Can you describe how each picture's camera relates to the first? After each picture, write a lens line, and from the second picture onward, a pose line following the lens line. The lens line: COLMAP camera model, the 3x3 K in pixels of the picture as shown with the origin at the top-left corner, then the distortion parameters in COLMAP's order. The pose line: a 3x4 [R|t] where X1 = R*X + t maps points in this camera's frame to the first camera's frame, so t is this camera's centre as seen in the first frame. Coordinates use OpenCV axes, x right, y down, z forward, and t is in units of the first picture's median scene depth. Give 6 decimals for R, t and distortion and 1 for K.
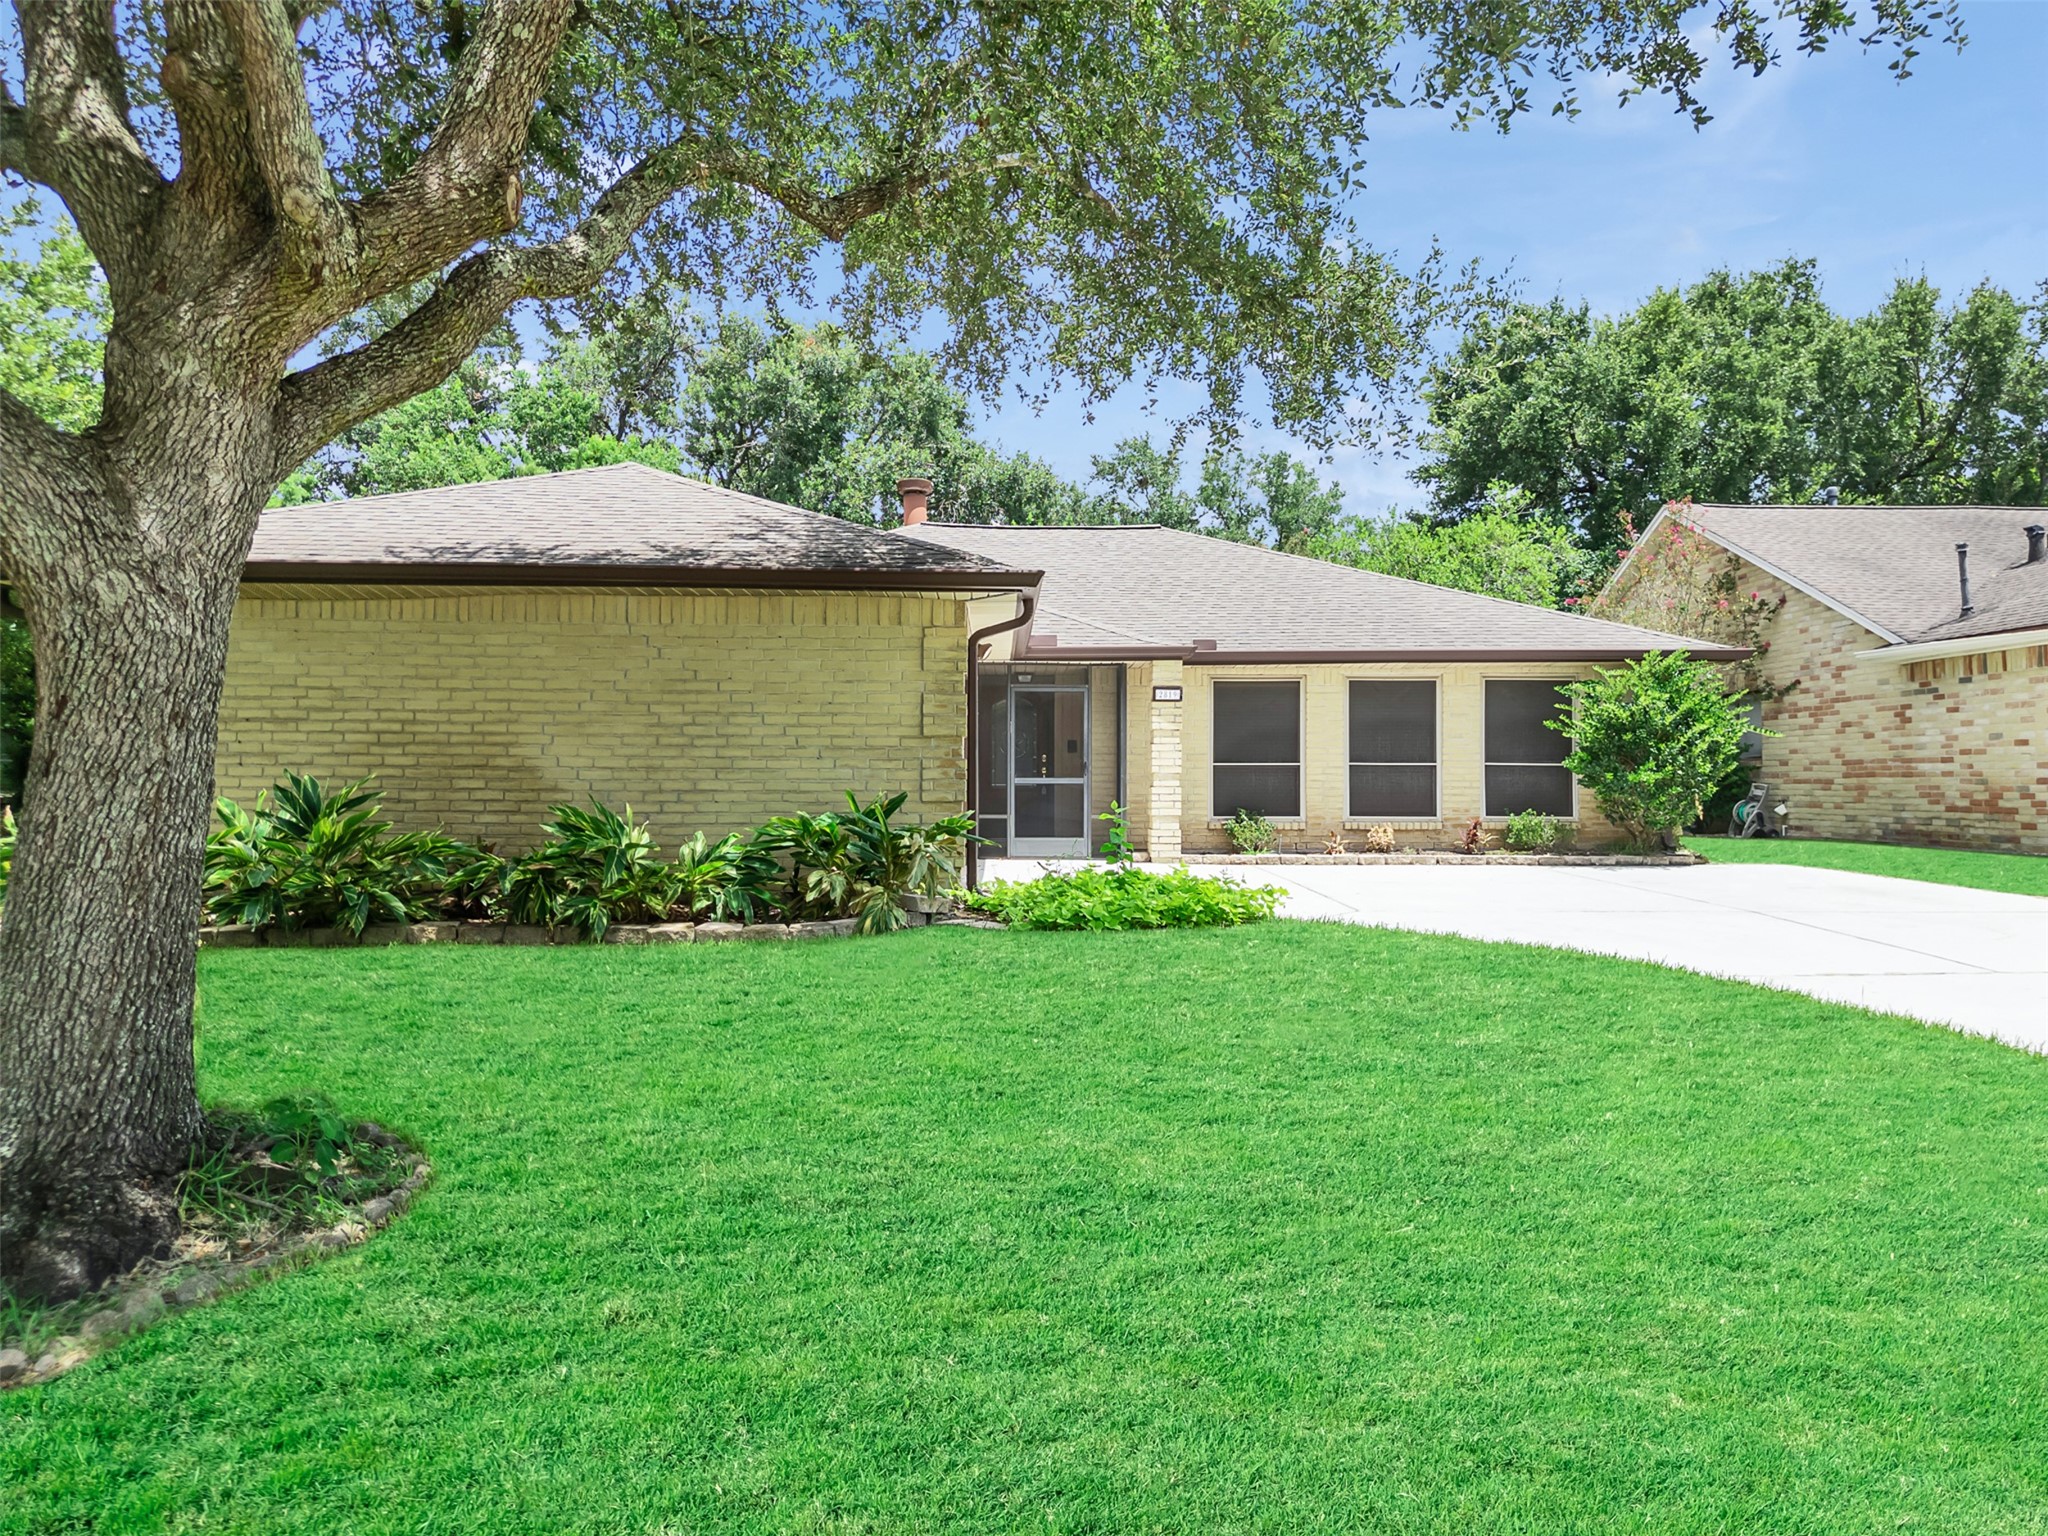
lens RADIAL K [[1455.5, 0, 1022.8], [0, 1455.5, 771.1], [0, 0, 1]] dist [-0.000126, -0.000111]
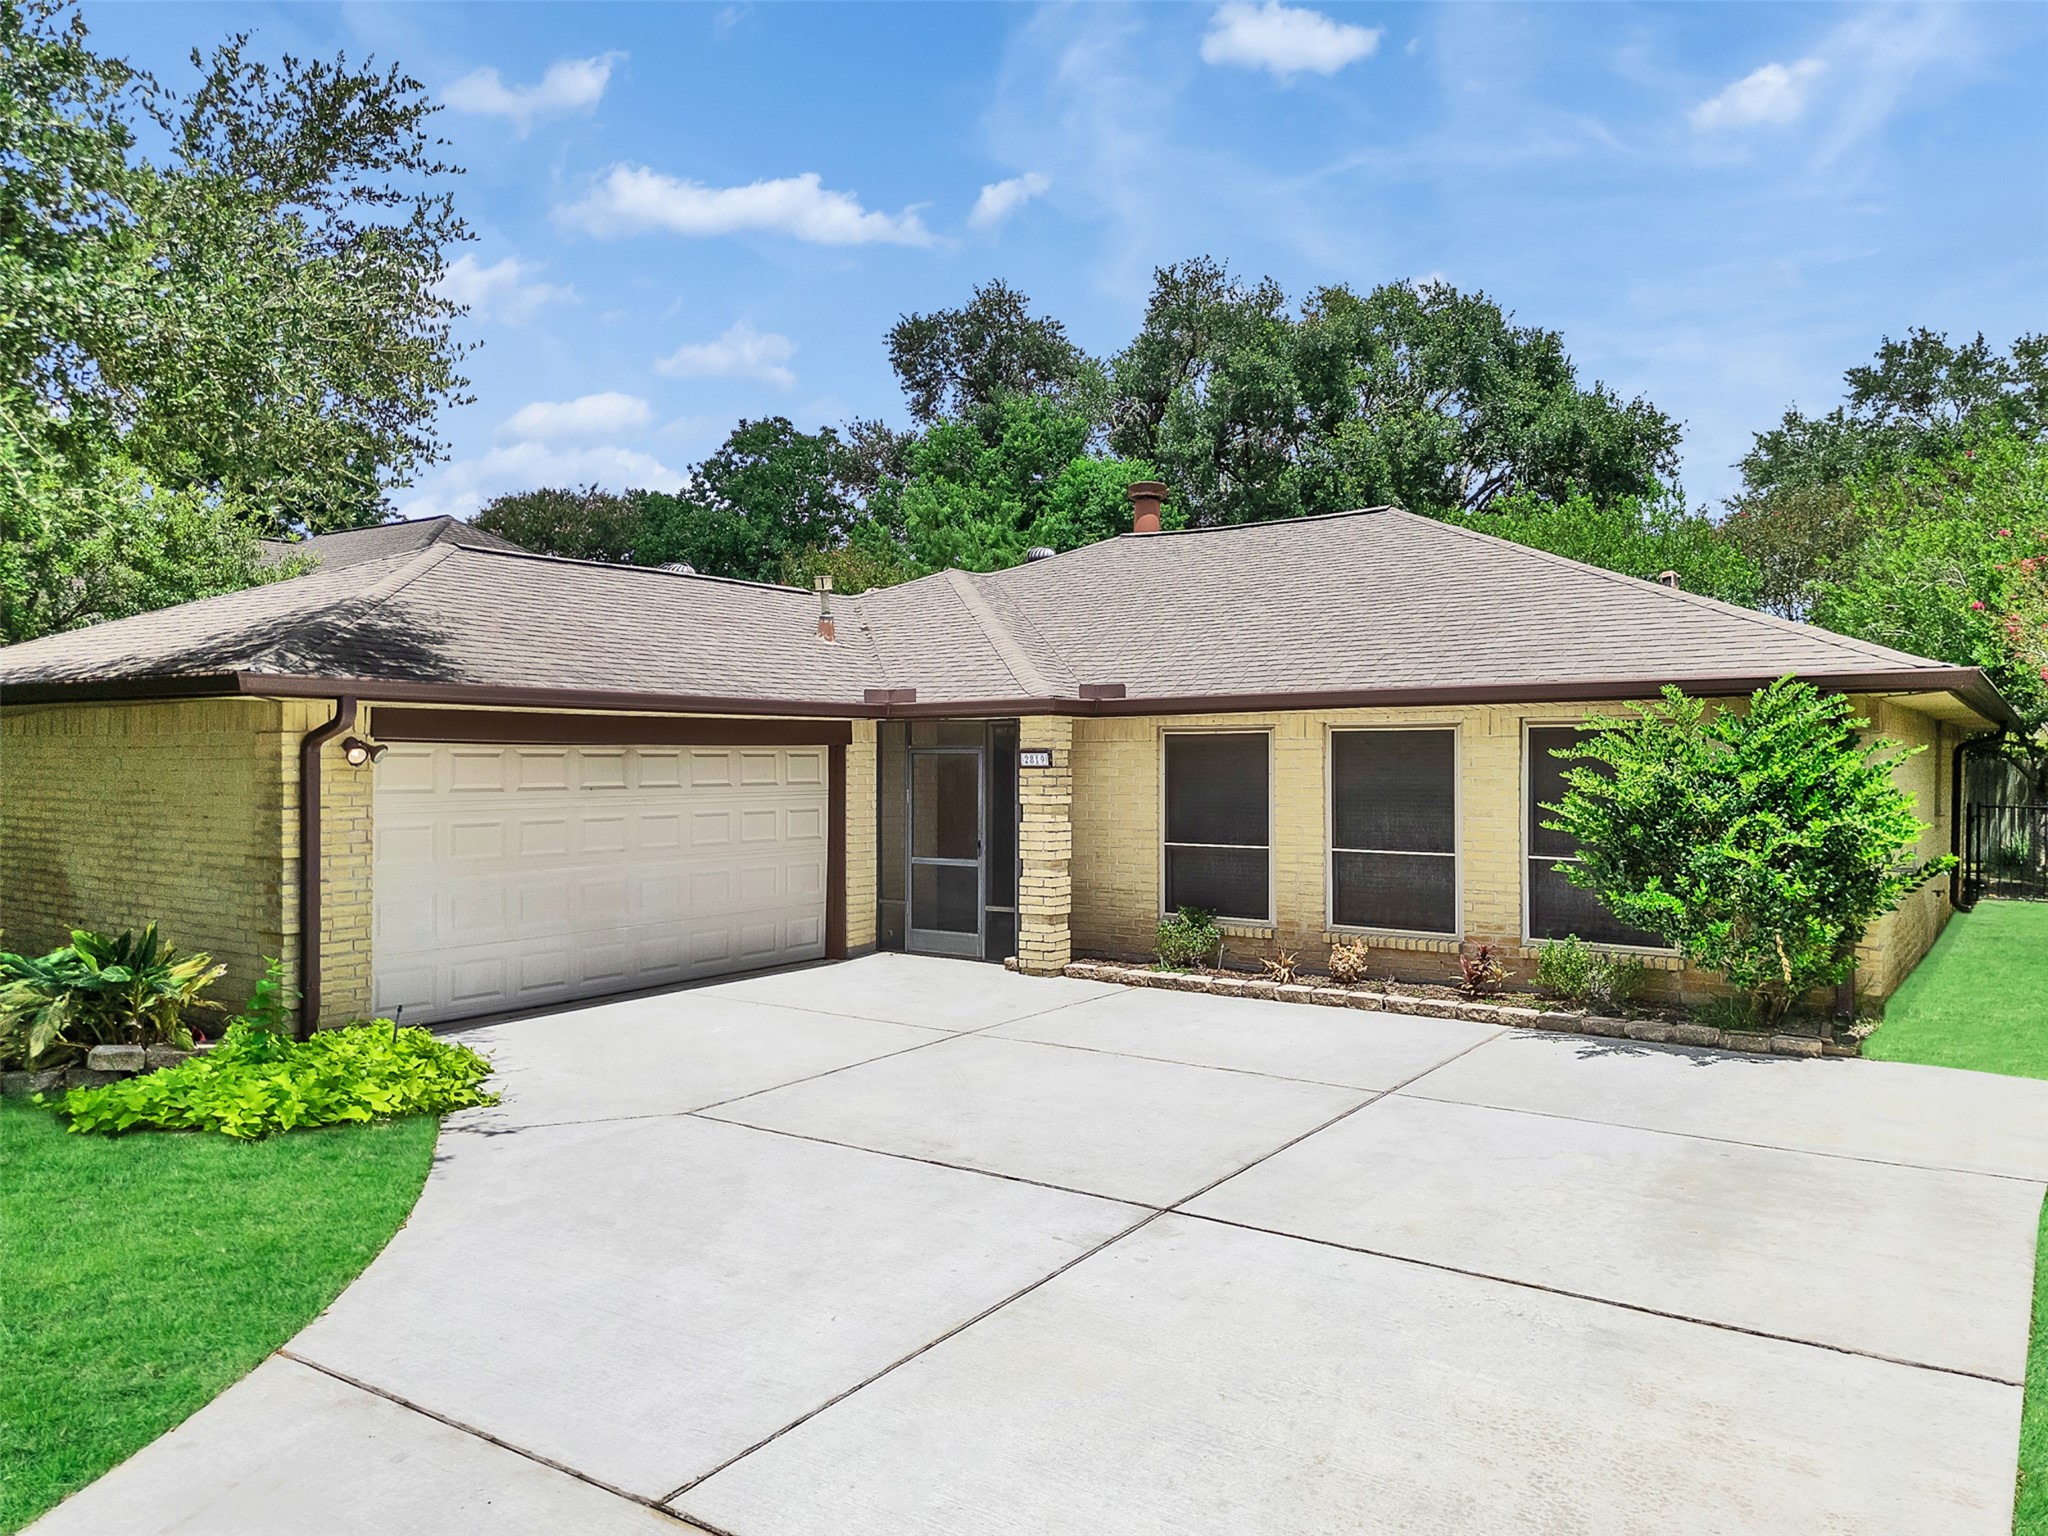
lens RADIAL K [[1455.5, 0, 1024.5], [0, 1455.5, 761.5], [0, 0, 1]] dist [-0.000126, -0.000111]
pose [[0.802889, 0.000705, -0.596128, 0.524836], [0.005706, 0.999944, 0.008868, -0.054725], [0.596101, -0.010521, 0.802840, 0.347322]]
